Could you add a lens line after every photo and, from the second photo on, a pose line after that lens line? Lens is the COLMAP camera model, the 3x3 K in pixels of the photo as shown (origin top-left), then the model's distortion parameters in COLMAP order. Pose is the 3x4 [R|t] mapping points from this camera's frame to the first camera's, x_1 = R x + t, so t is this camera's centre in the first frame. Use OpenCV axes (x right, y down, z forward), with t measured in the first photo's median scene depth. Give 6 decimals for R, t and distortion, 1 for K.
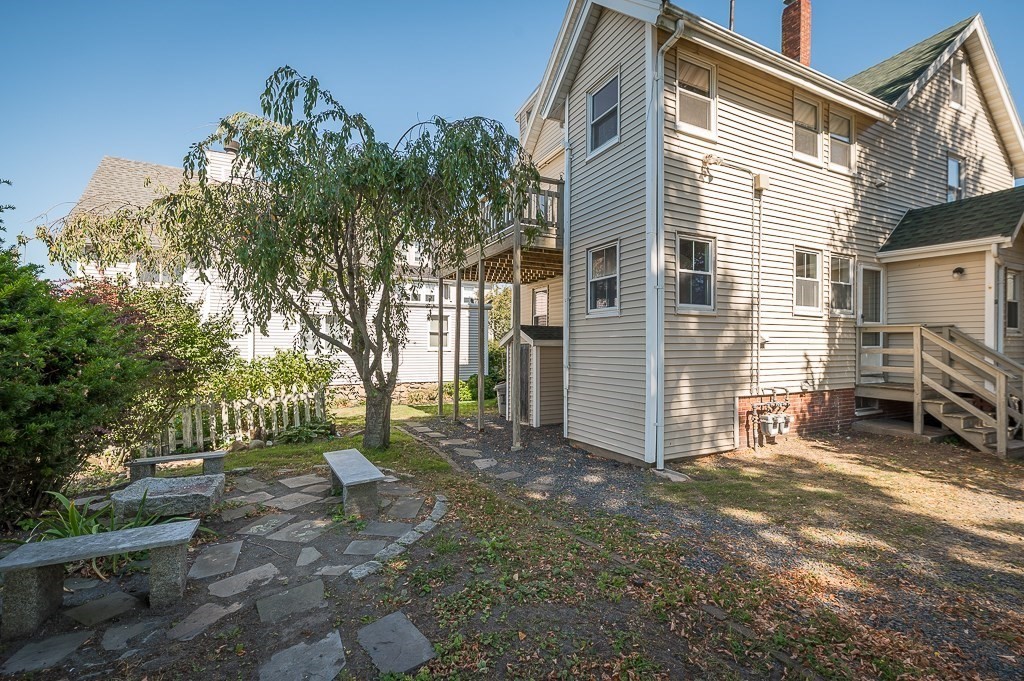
lens RADIAL K [[439.0, 0, 512.0], [0, 439.0, 340.5], [0, 0, 1]] dist [0.003784, 0.000535]
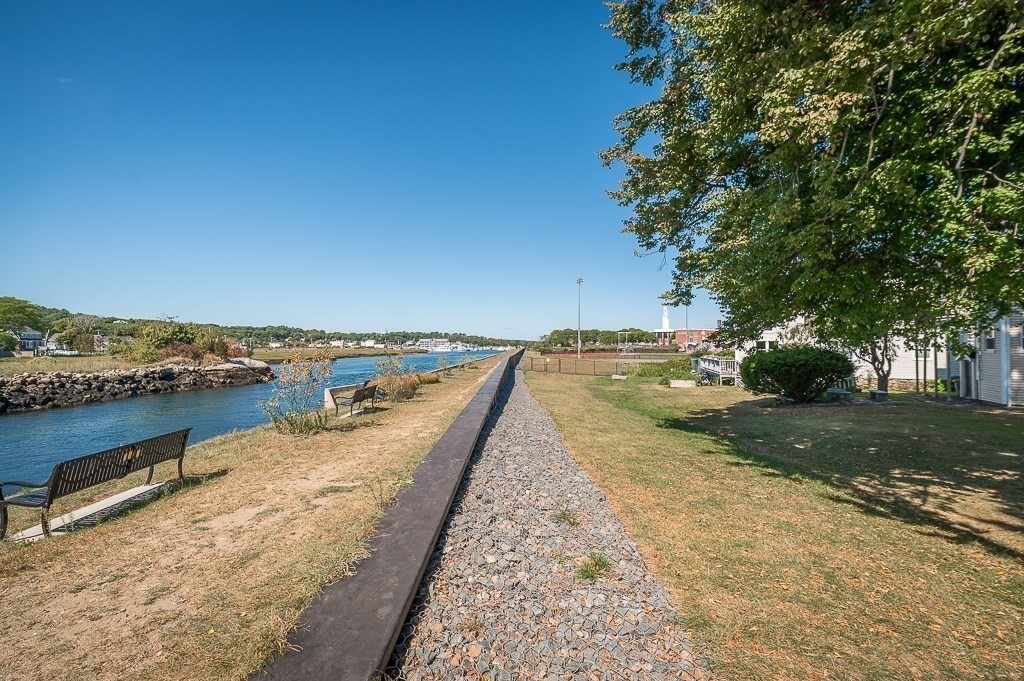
lens RADIAL K [[439.0, 0, 512.0], [0, 439.0, 340.5], [0, 0, 1]] dist [0.003784, 0.000535]
pose [[0.576043, -0.027420, -0.816960, 0.491630], [0.023330, 0.999582, -0.017099, -0.096511], [0.817087, -0.009210, 0.576441, -1.970570]]
